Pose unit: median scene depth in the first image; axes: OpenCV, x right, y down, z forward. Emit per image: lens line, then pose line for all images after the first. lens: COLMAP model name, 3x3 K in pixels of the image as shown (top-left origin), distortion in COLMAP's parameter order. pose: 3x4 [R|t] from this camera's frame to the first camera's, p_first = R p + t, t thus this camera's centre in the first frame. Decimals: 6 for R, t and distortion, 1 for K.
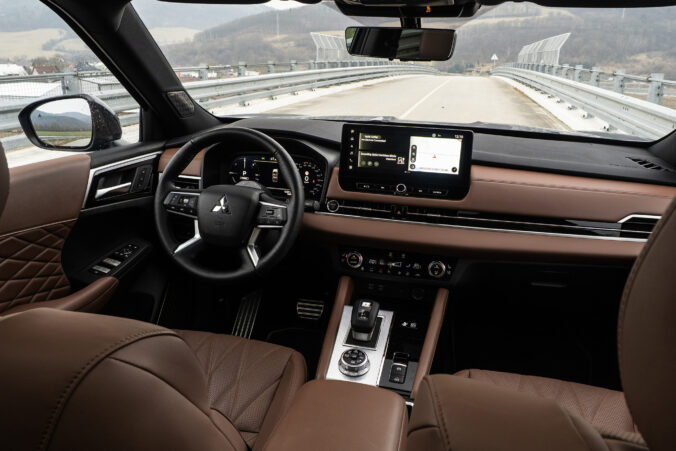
lens RADIAL K [[467.3, 0, 338.2], [0, 467.3, 212.6], [0, 0, 1]] dist [0.001011, 0.000709]
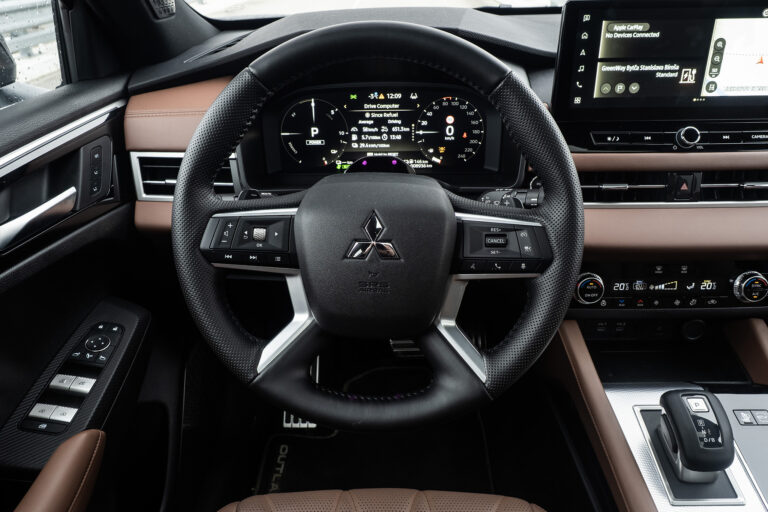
lens RADIAL K [[530.9, 0, 384.2], [0, 530.9, 241.3], [0, 0, 1]] dist [0.001011, 0.000709]
pose [[0.976884, -0.138395, 0.162927, -0.270855], [0.105434, 0.974926, 0.195968, -0.085299], [-0.185963, -0.174260, 0.966980, 0.507573]]
